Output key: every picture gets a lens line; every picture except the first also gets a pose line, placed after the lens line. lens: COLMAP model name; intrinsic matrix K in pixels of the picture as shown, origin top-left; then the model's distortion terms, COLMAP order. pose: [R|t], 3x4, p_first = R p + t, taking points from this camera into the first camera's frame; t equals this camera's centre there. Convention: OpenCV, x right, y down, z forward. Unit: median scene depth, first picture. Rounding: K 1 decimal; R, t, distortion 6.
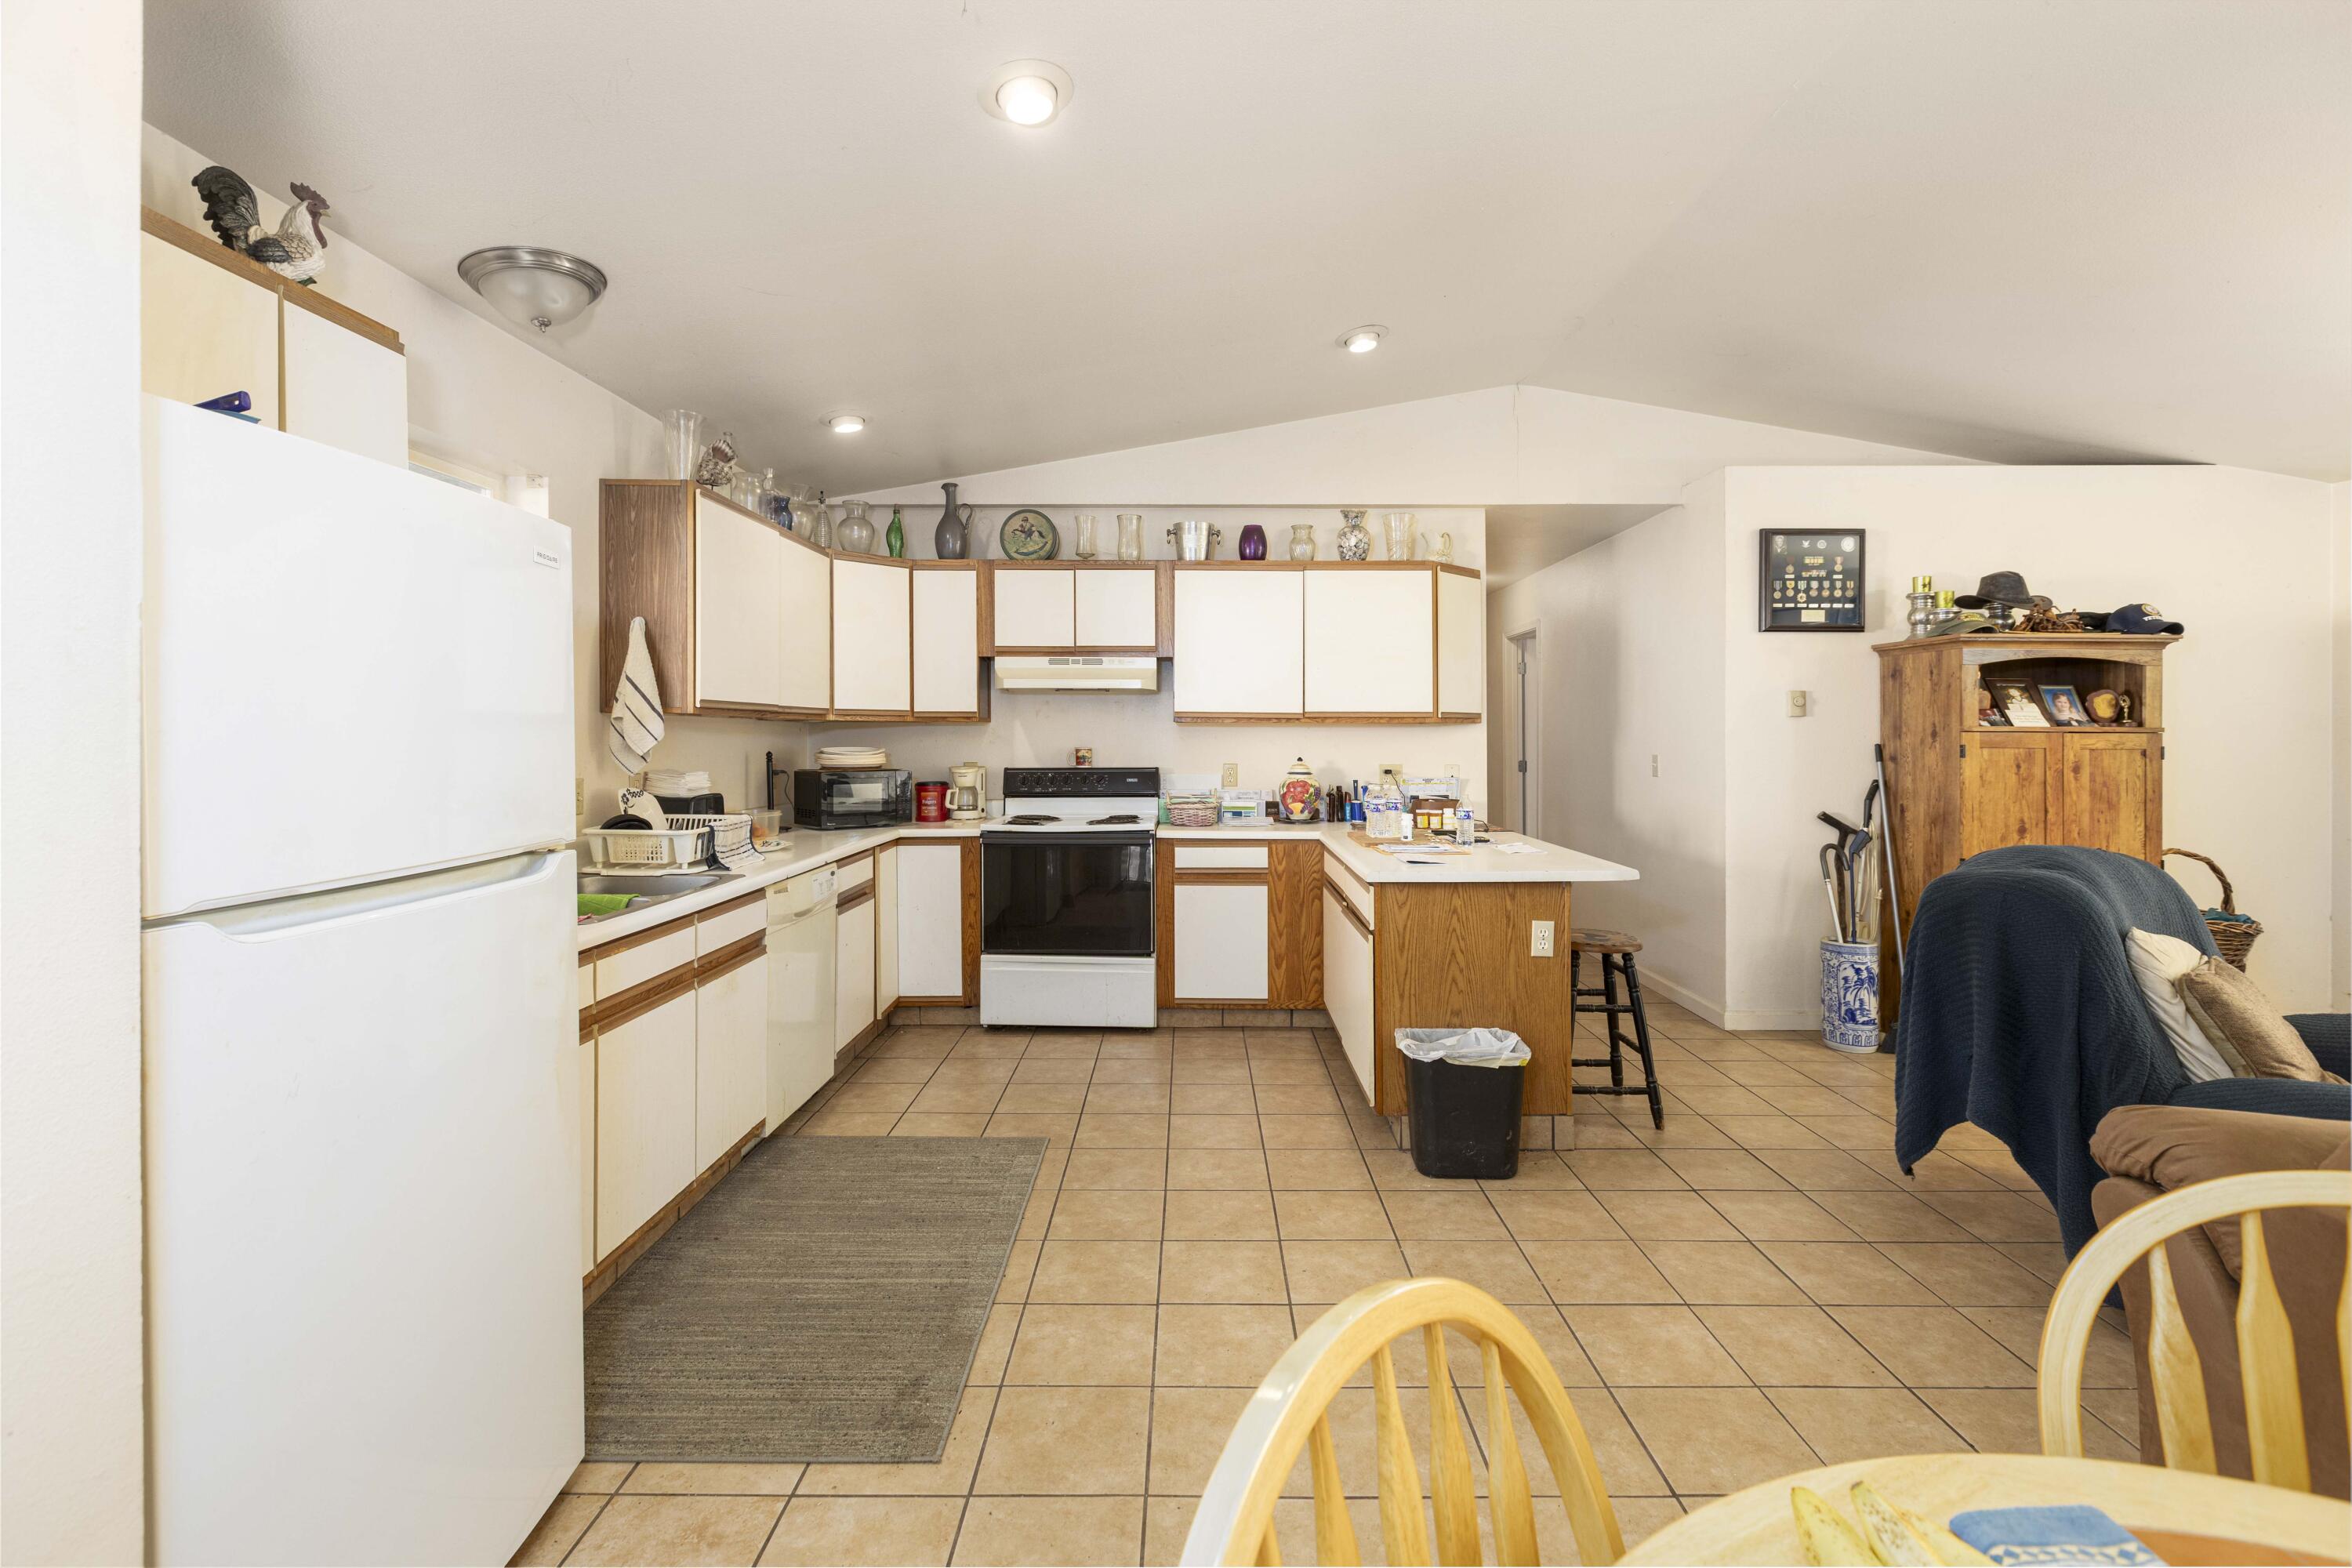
lens RADIAL K [[1064.6, 0, 1180.6], [0, 1064.6, 773.1], [0, 0, 1]] dist [0.018832, 0.000030]
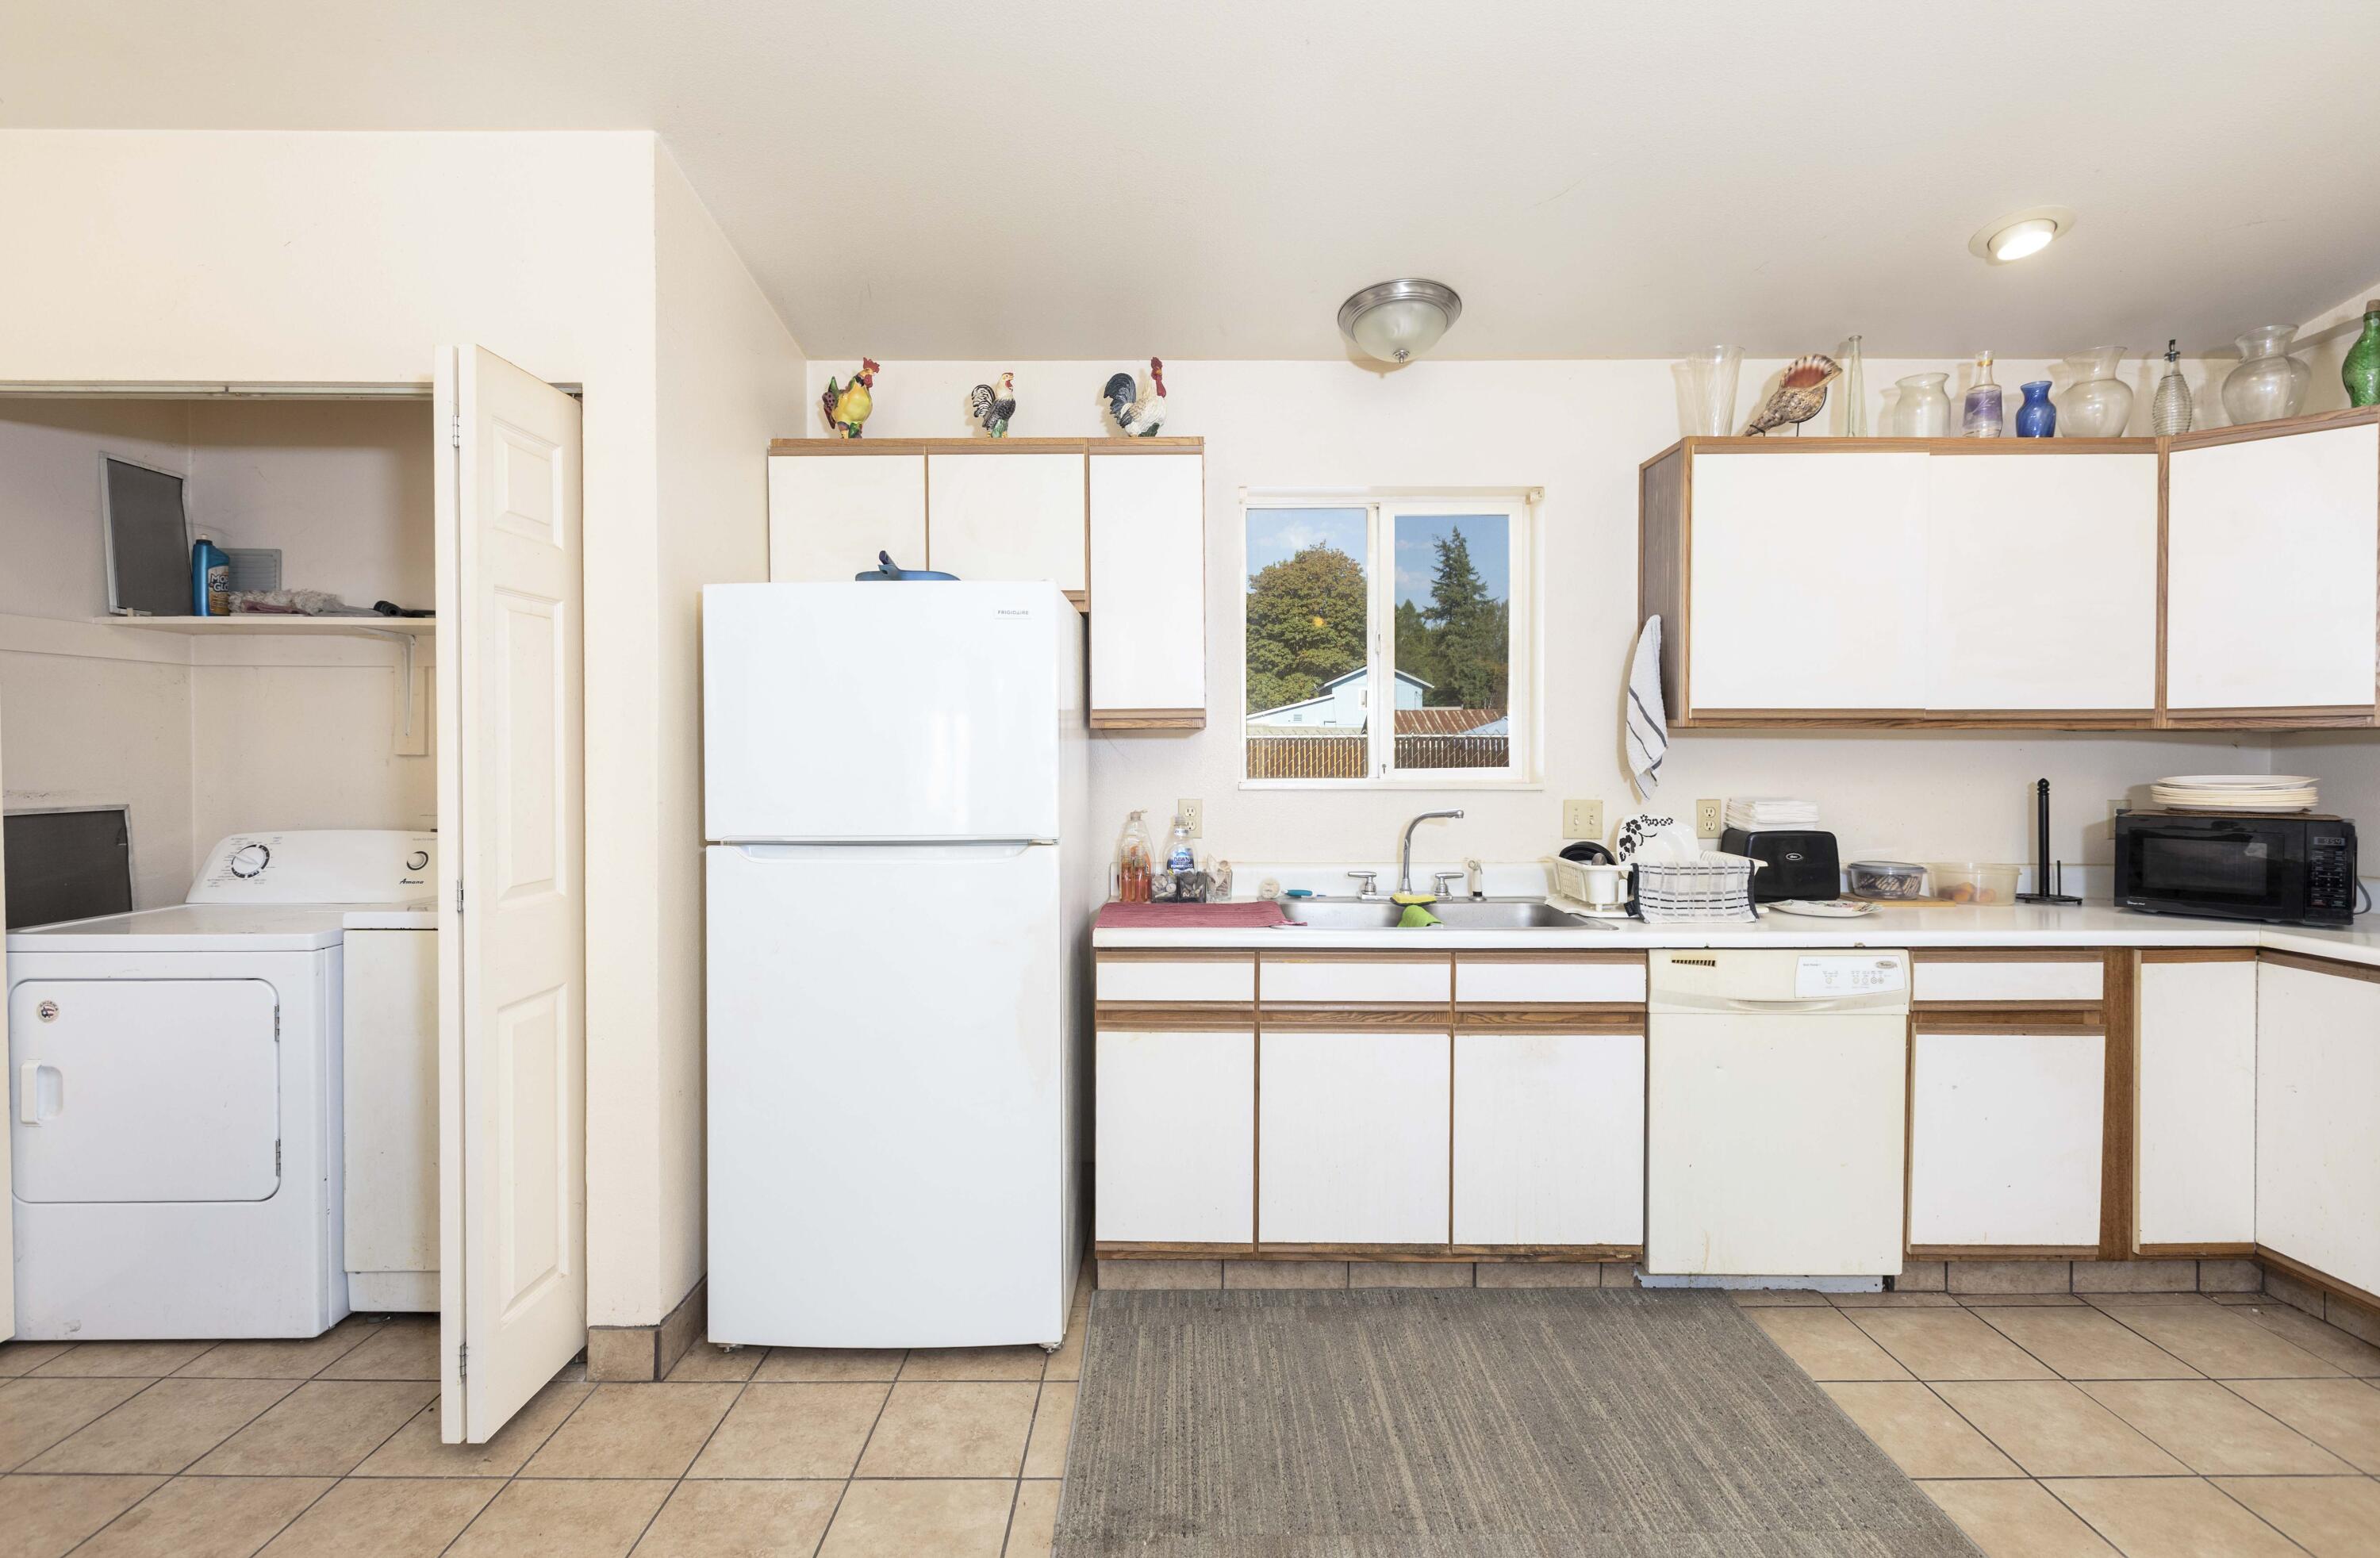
lens RADIAL K [[1108.5, 0, 1193.1], [0, 1108.5, 769.5], [0, 0, 1]] dist [0.002798, 0.000071]
pose [[0.002427, 0.013240, -0.999909, 0.458315], [-0.032604, 0.999382, 0.013153, -0.026742], [0.999465, 0.032569, 0.002858, 0.731716]]
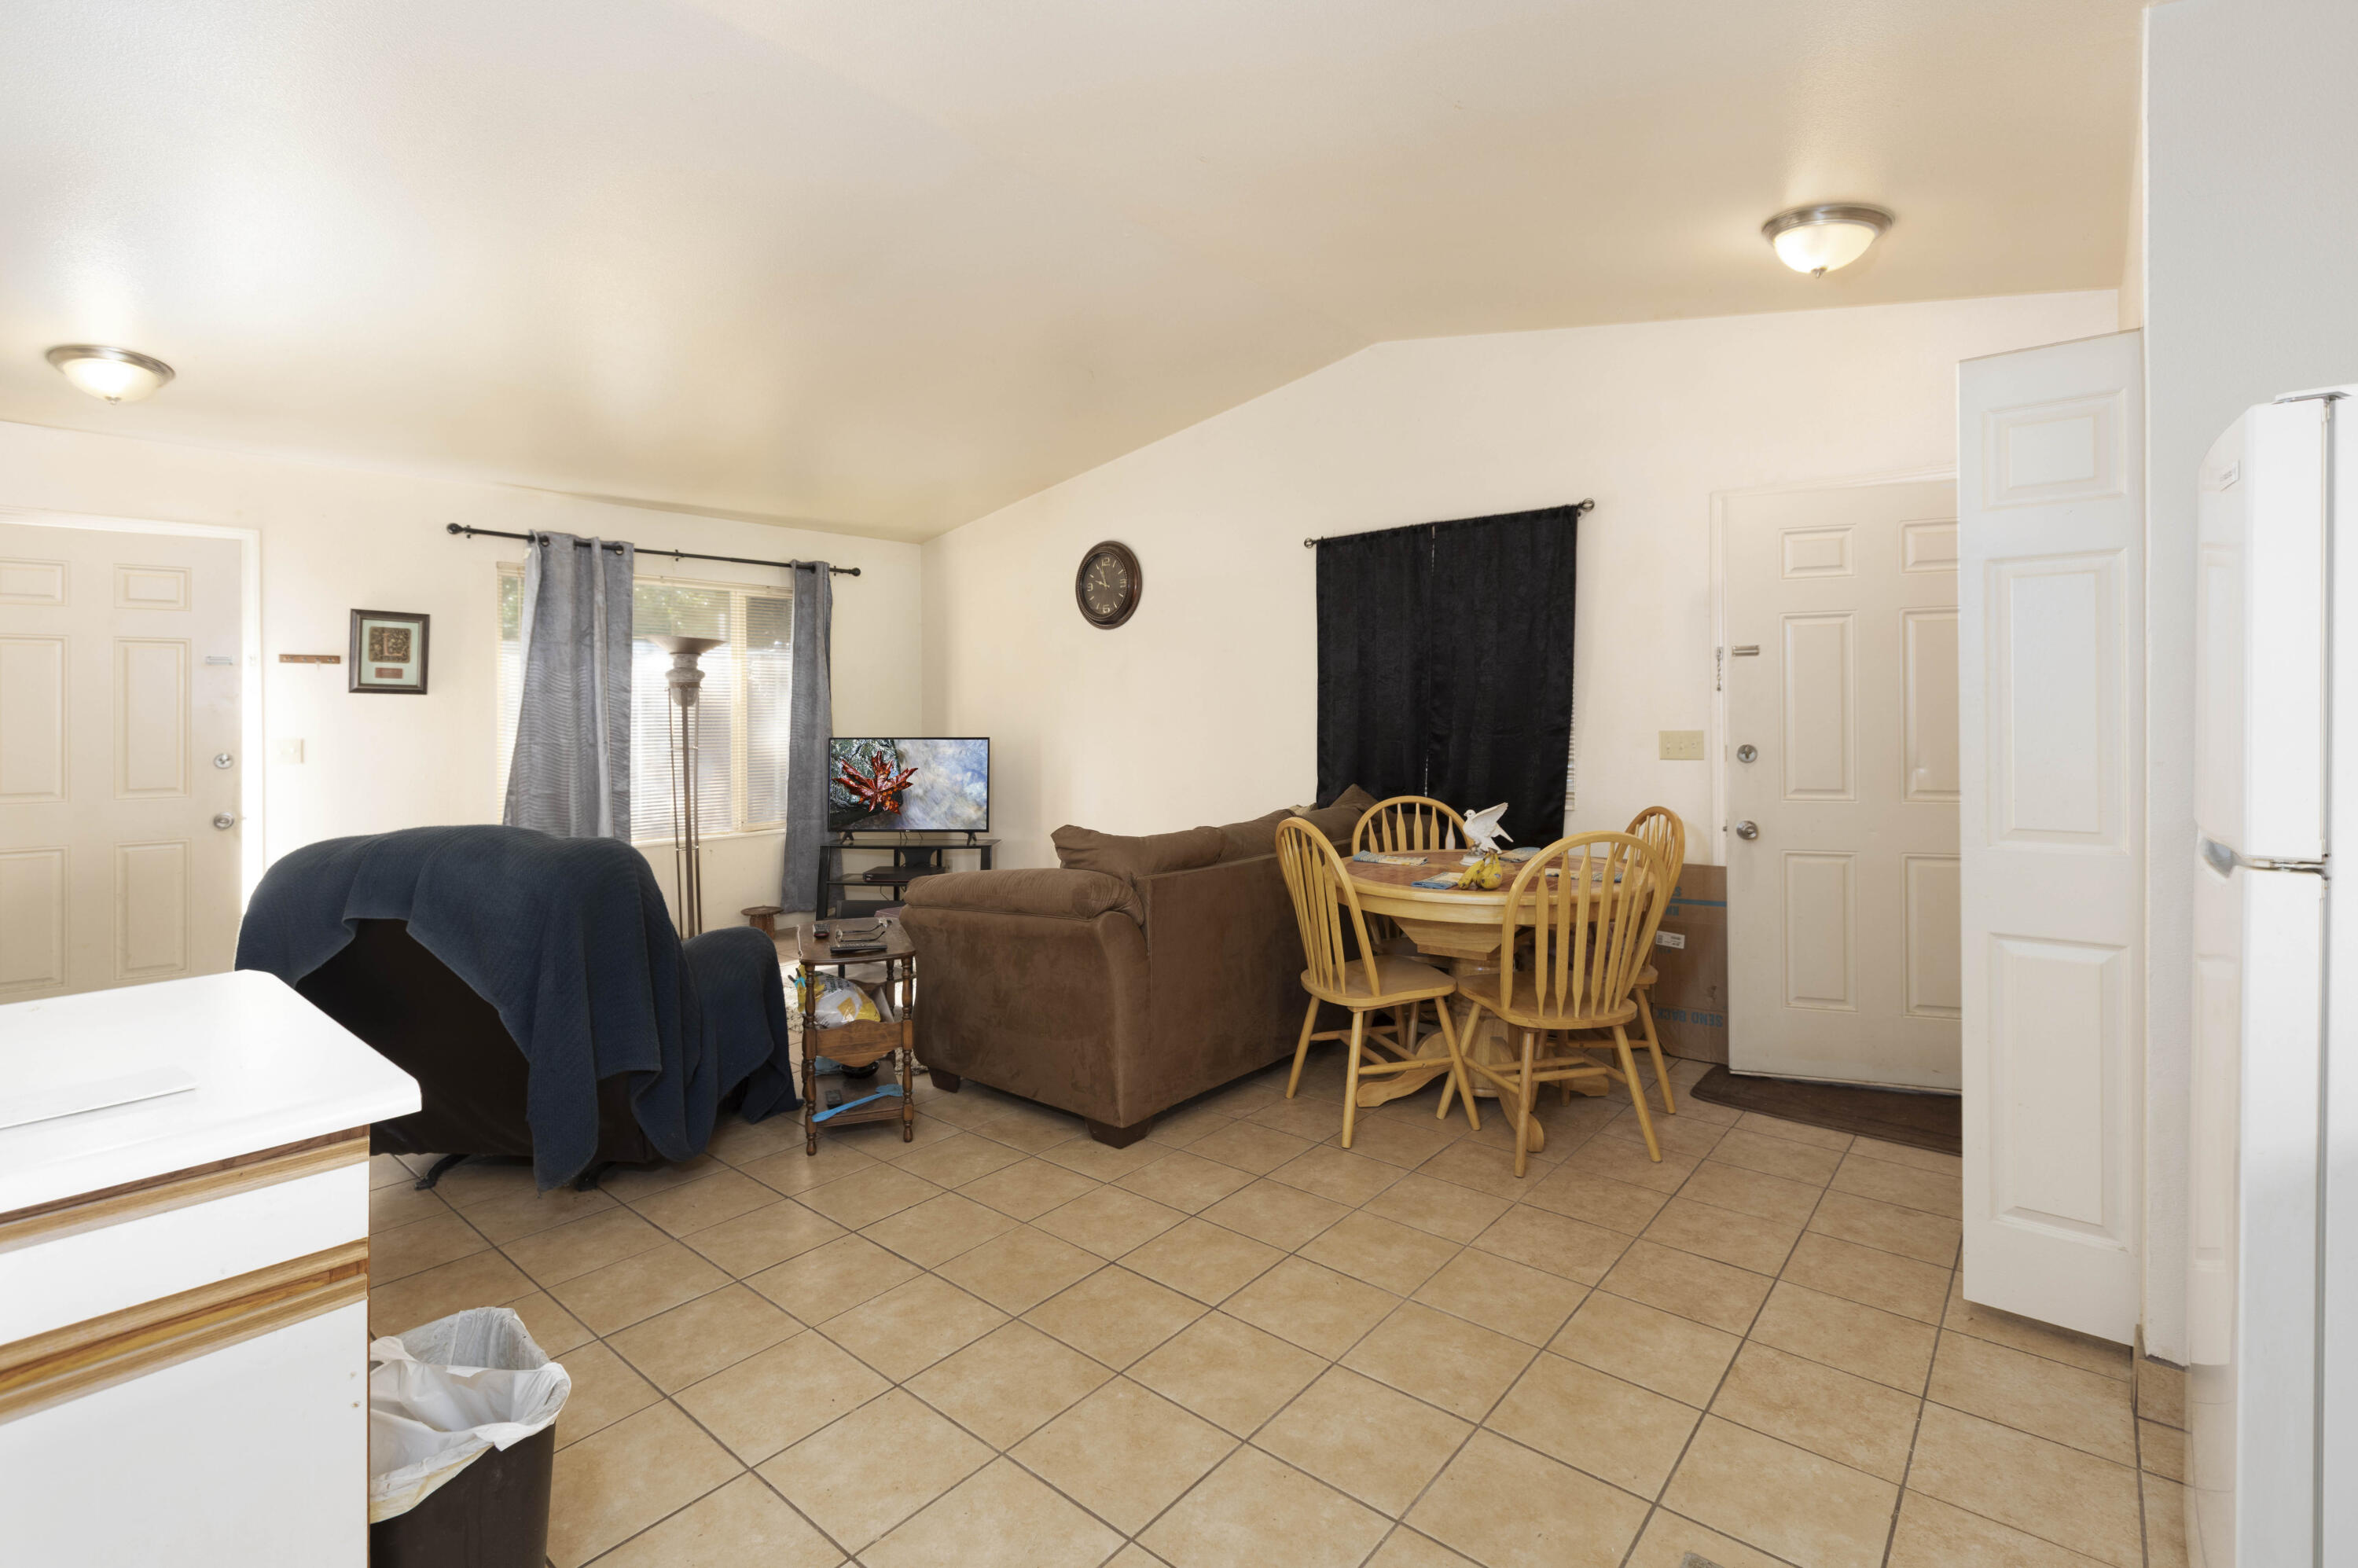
lens RADIAL K [[1067.3, 0, 1183.6], [0, 1067.3, 773.1], [0, 0, 1]] dist [0.018832, 0.000030]
pose [[-0.775835, -0.035957, 0.629911, -0.291219], [0.021977, 0.996229, 0.083936, -0.043817], [-0.630553, 0.078964, -0.772119, 1.255071]]
